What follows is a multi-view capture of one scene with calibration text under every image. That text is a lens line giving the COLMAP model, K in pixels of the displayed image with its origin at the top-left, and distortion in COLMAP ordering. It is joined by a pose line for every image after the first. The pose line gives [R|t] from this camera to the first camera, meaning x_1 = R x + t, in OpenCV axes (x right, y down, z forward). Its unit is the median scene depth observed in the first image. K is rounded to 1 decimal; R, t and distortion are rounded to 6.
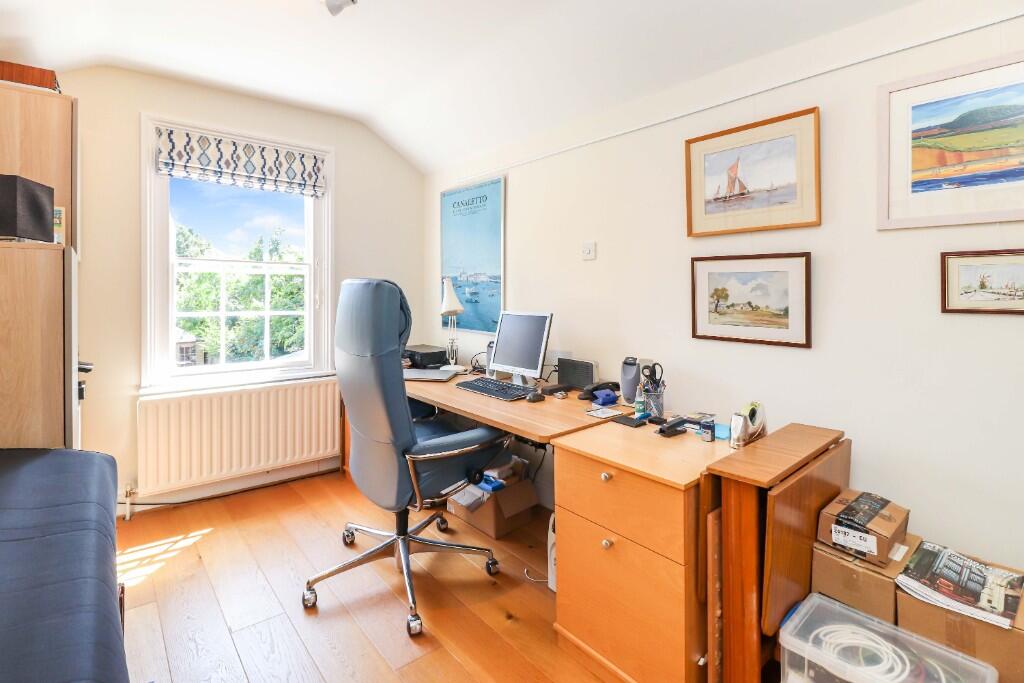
lens RADIAL K [[482.7, 0, 512.4], [0, 482.7, 296.4], [0, 0, 1]] dist [-0.003098, -0.000958]
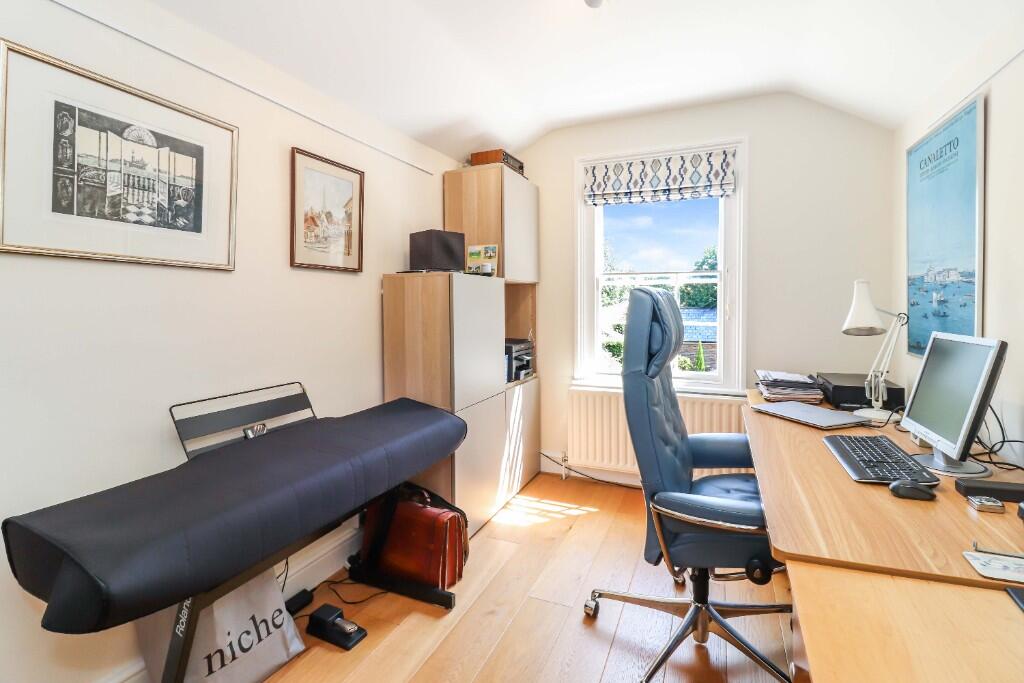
lens RADIAL K [[483.5, 0, 514.2], [0, 483.5, 316.6], [0, 0, 1]] dist [0.010239, -0.012983]
pose [[0.452190, 0.020789, -0.891679, 0.244317], [0.003583, 0.999678, 0.025124, -0.005167], [0.891914, -0.014556, 0.451970, 0.249772]]
